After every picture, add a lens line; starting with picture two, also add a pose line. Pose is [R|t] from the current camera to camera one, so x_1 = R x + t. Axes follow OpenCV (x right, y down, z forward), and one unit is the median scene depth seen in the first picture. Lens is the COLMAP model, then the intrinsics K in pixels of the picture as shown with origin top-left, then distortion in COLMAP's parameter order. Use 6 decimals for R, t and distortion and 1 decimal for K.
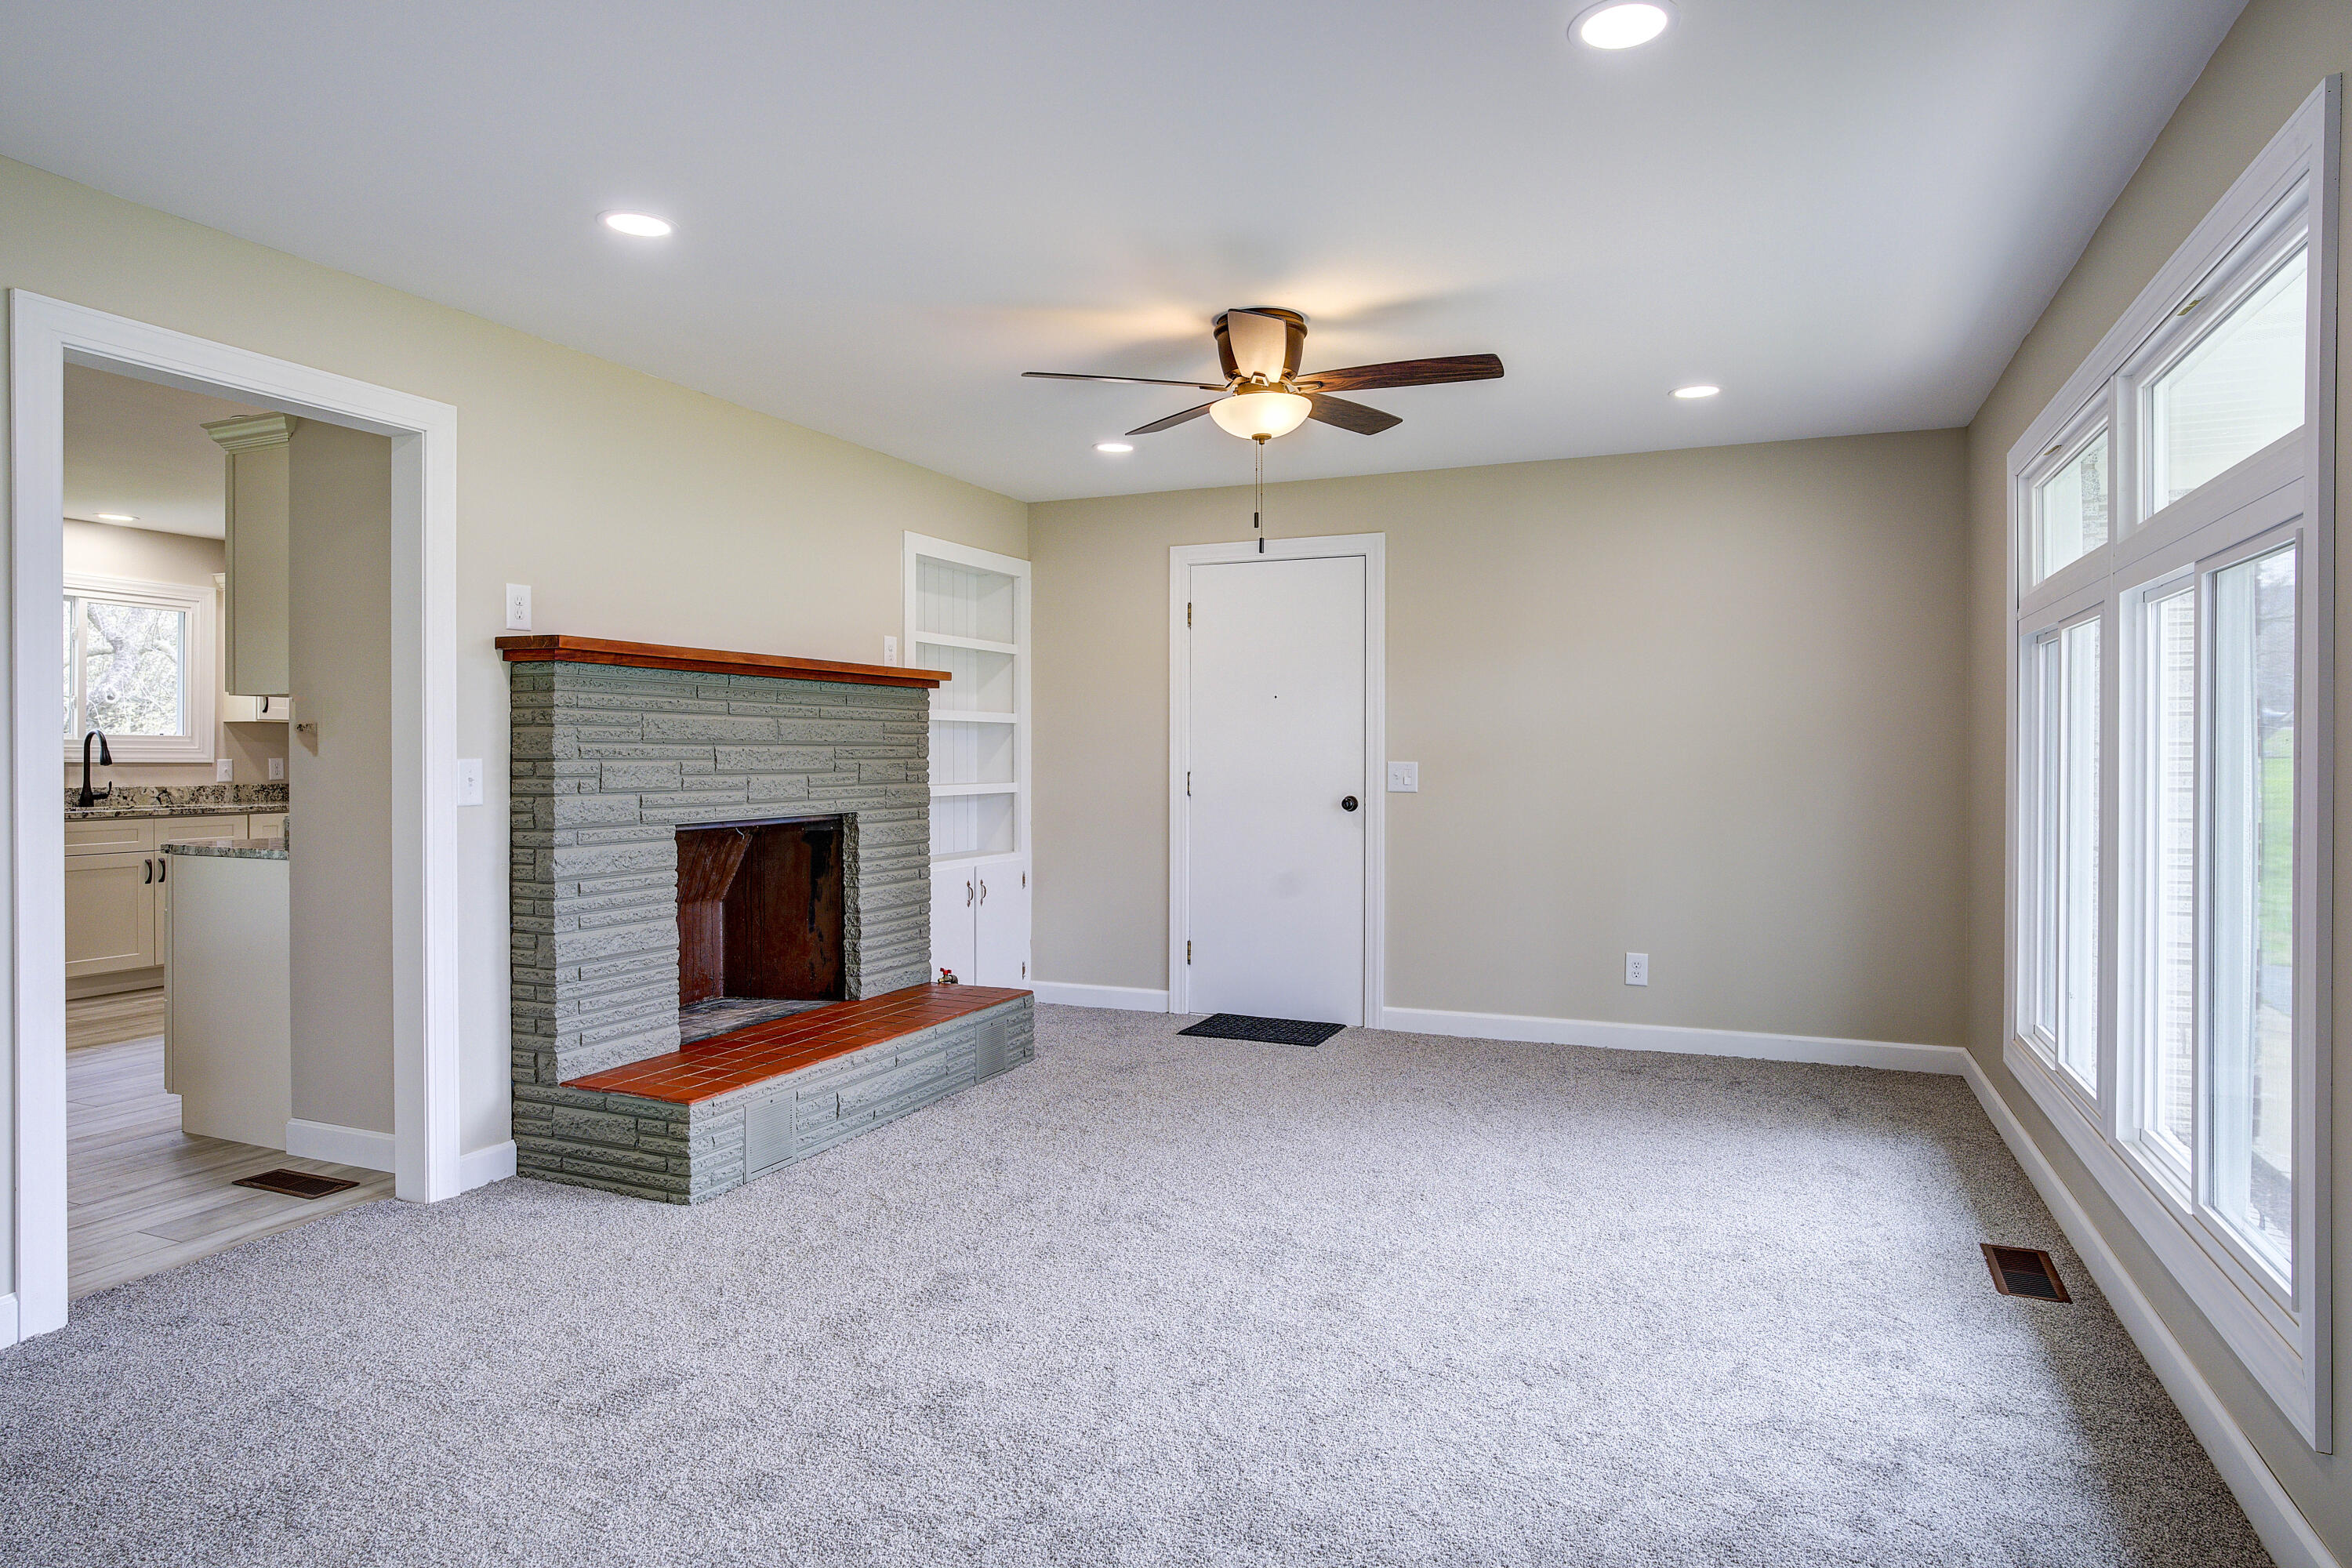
lens RADIAL K [[1355.1, 0, 1184.4], [0, 1355.1, 768.0], [0, 0, 1]] dist [-0.020265, 0.012842]
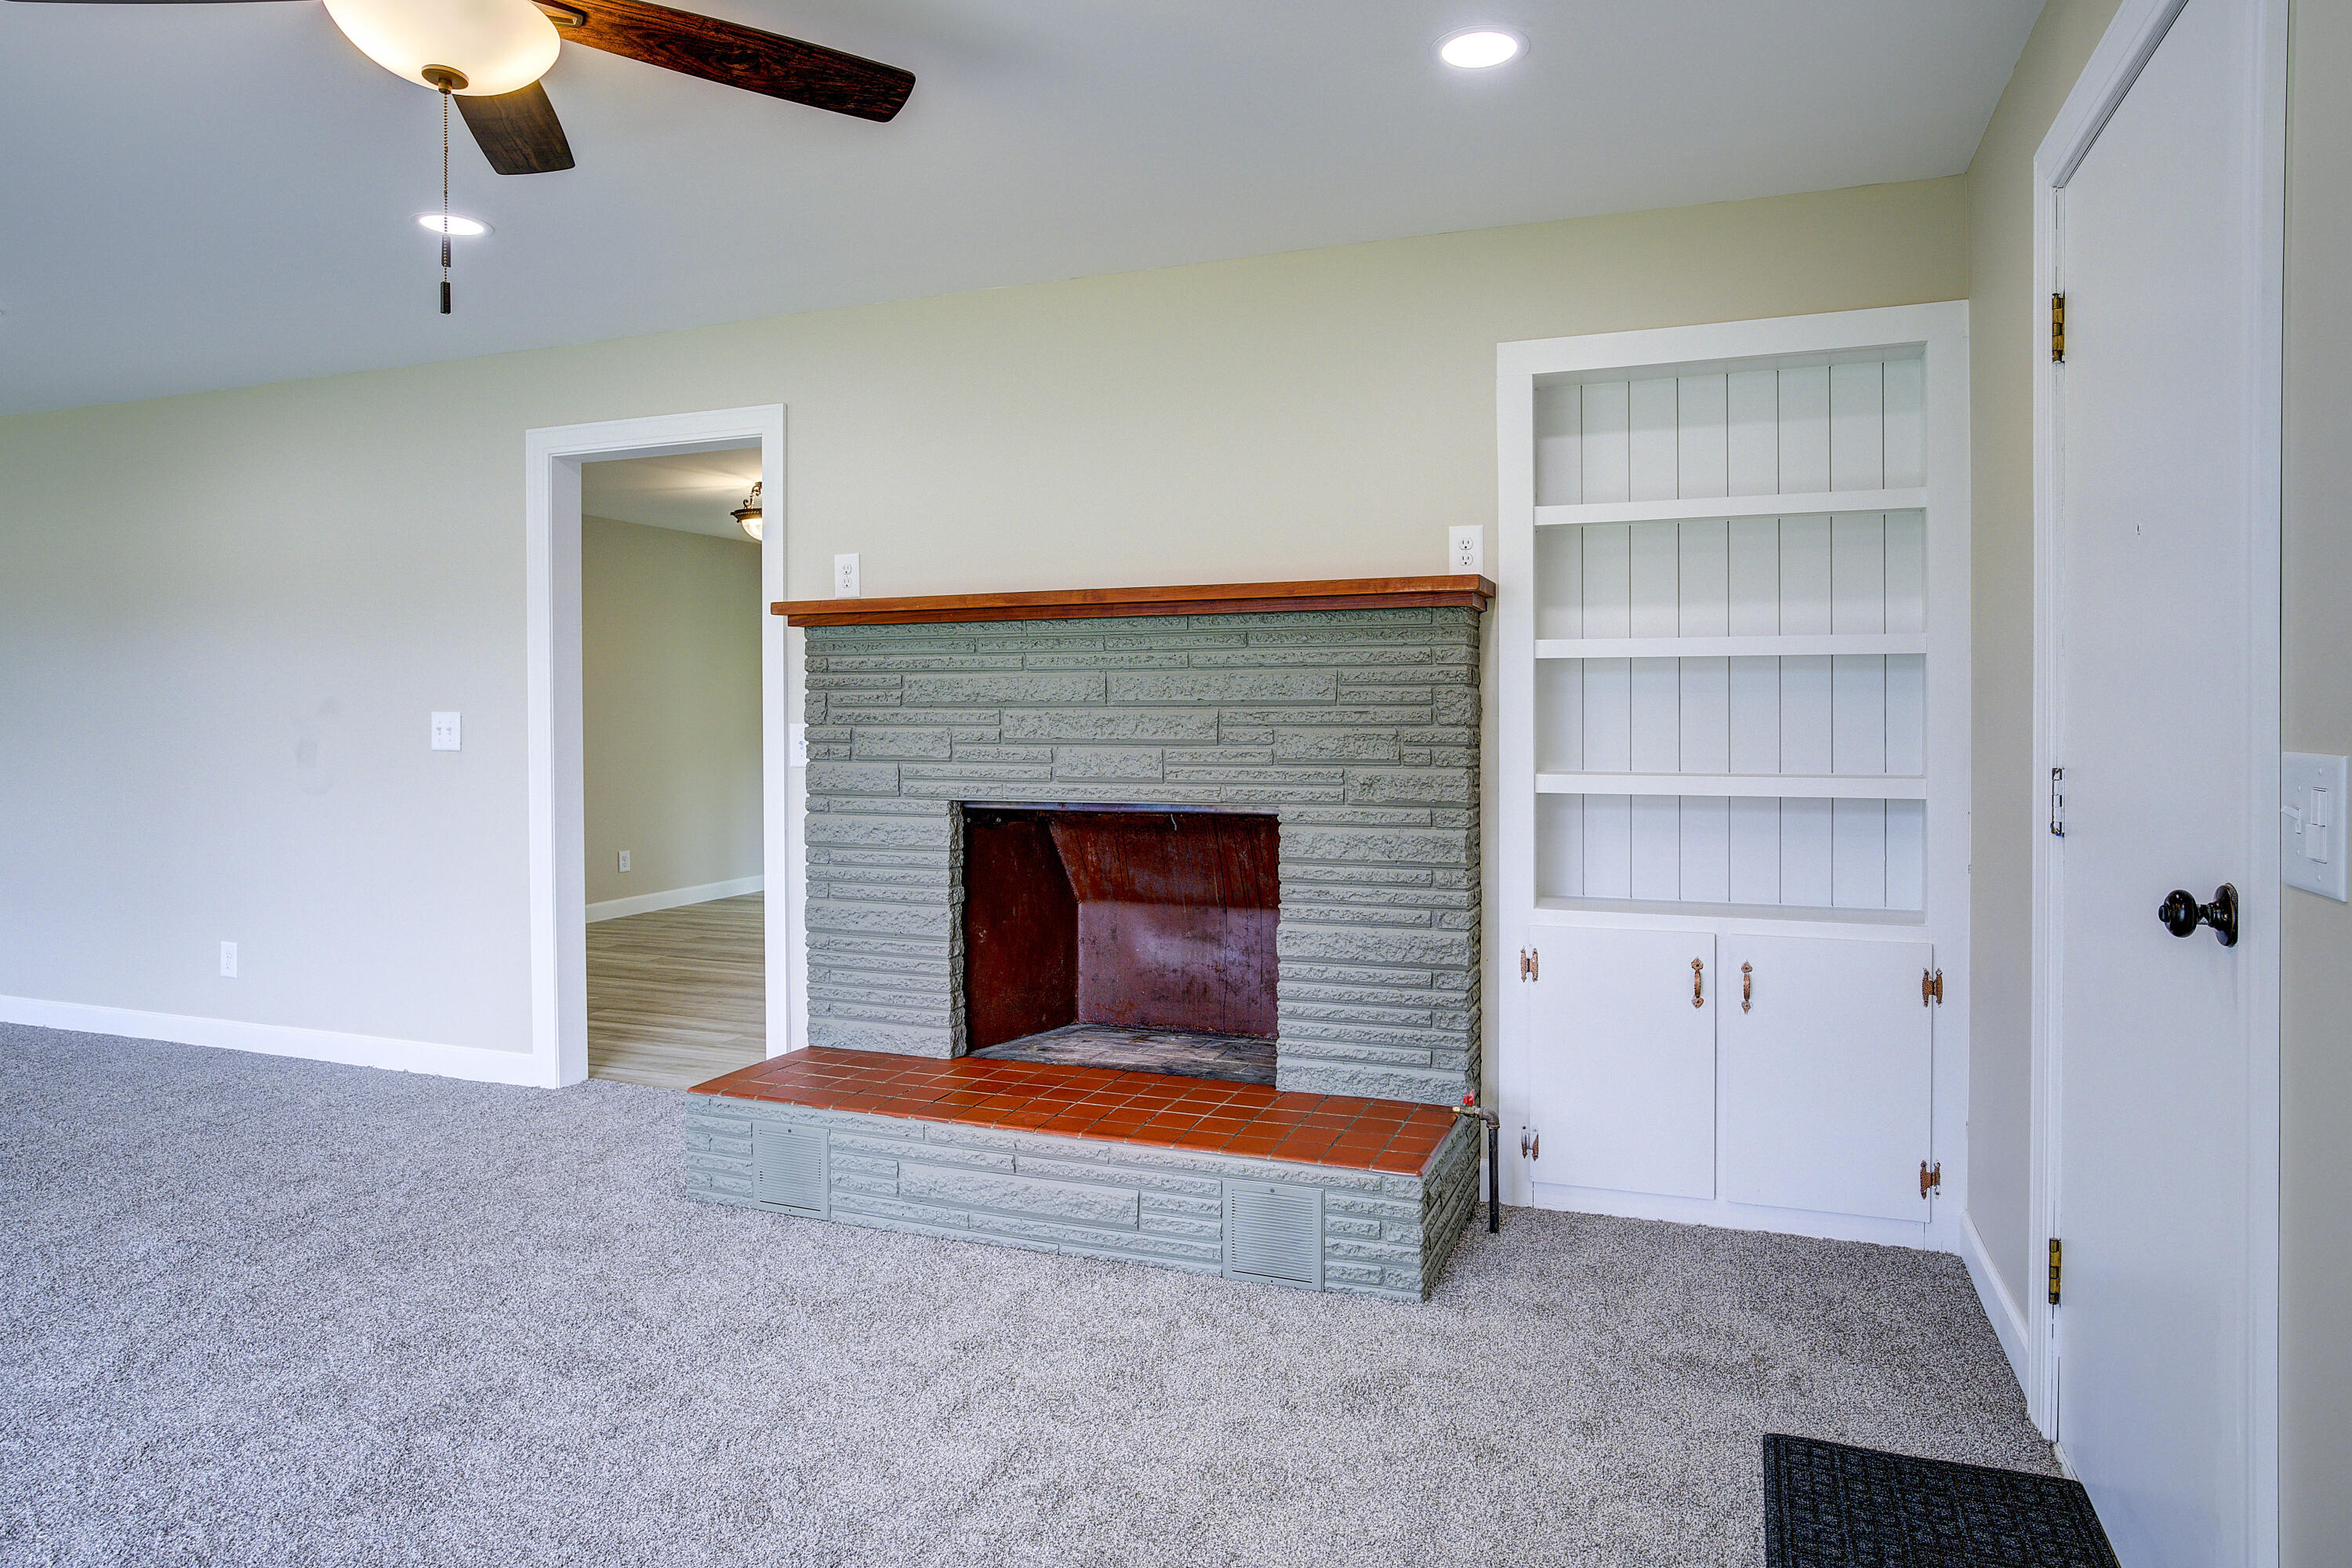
lens RADIAL K [[1355.1, 0, 1217.2], [0, 1355.1, 742.1], [0, 0, 1]] dist [-0.020265, 0.012842]
pose [[0.063818, 0.015318, -0.997844, 0.483568], [-0.010102, 0.999841, 0.014703, -0.009707], [0.997910, 0.009142, 0.063963, 1.067799]]
